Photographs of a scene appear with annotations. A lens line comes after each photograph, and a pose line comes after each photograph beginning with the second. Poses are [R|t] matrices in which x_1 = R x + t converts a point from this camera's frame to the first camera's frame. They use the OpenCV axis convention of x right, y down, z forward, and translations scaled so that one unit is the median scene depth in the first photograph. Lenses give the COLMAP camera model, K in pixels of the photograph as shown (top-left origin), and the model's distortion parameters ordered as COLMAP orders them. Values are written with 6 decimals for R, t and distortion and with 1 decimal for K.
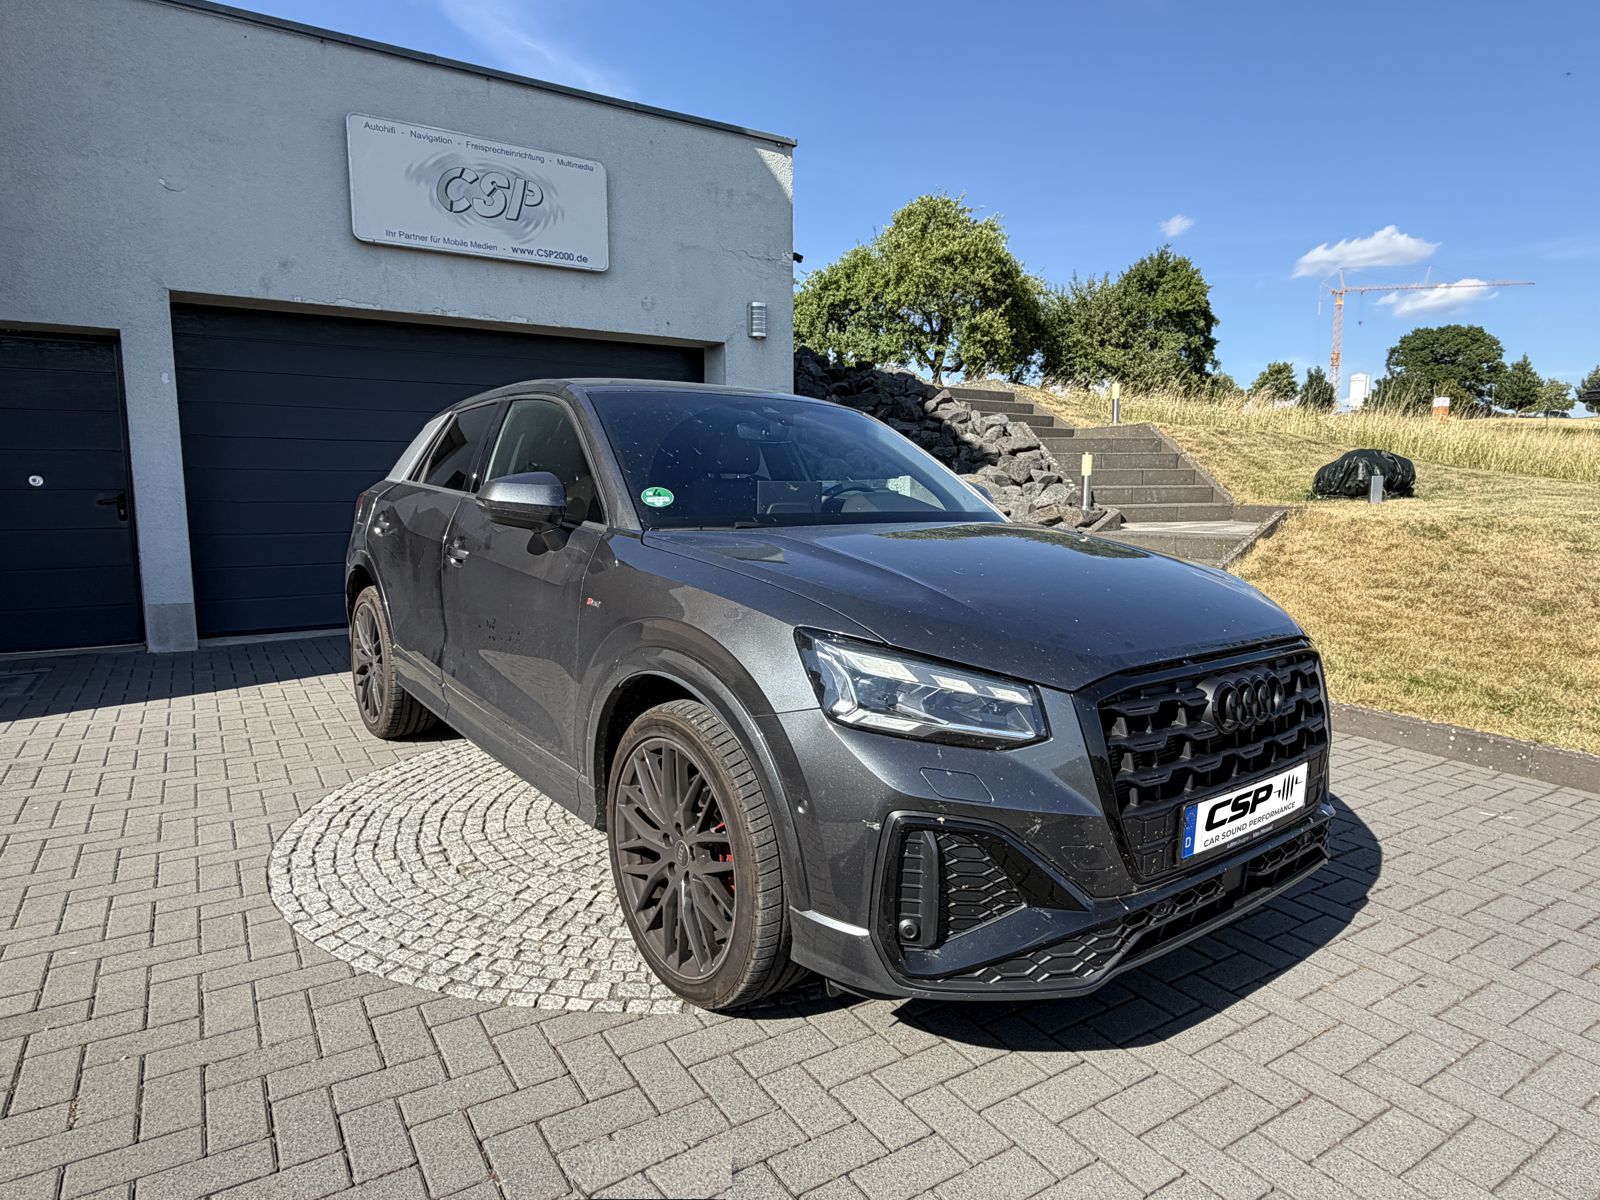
lens RADIAL K [[941.1, 0, 800.0], [0, 941.1, 600.0], [0, 0, 1]] dist [-0.000307, 0.002660]
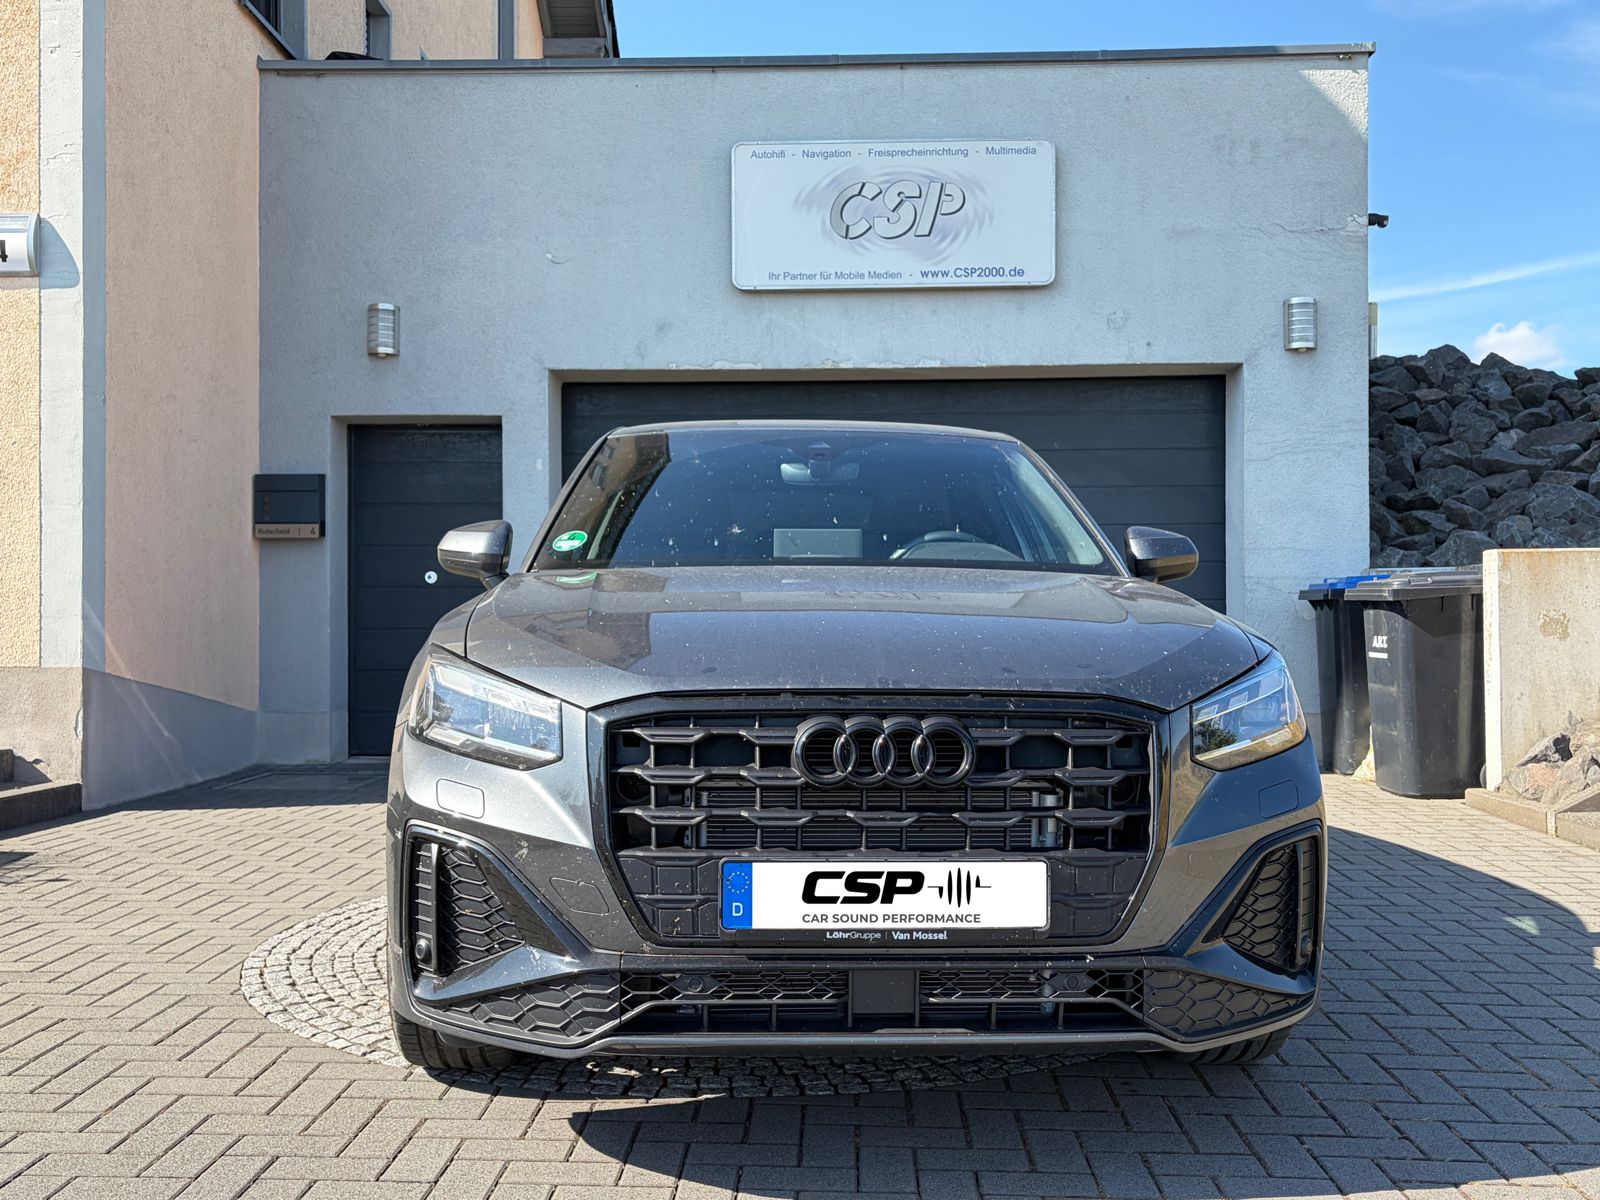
lens RADIAL K [[1499.6, 0, 800.0], [0, 1499.6, 600.0], [0, 0, 1]] dist [0.167146, -0.485363]
pose [[0.817755, -0.009184, -0.575493, 0.340126], [-0.067098, 0.991534, -0.111167, 0.036766], [0.571642, 0.129522, 0.810216, -0.020757]]
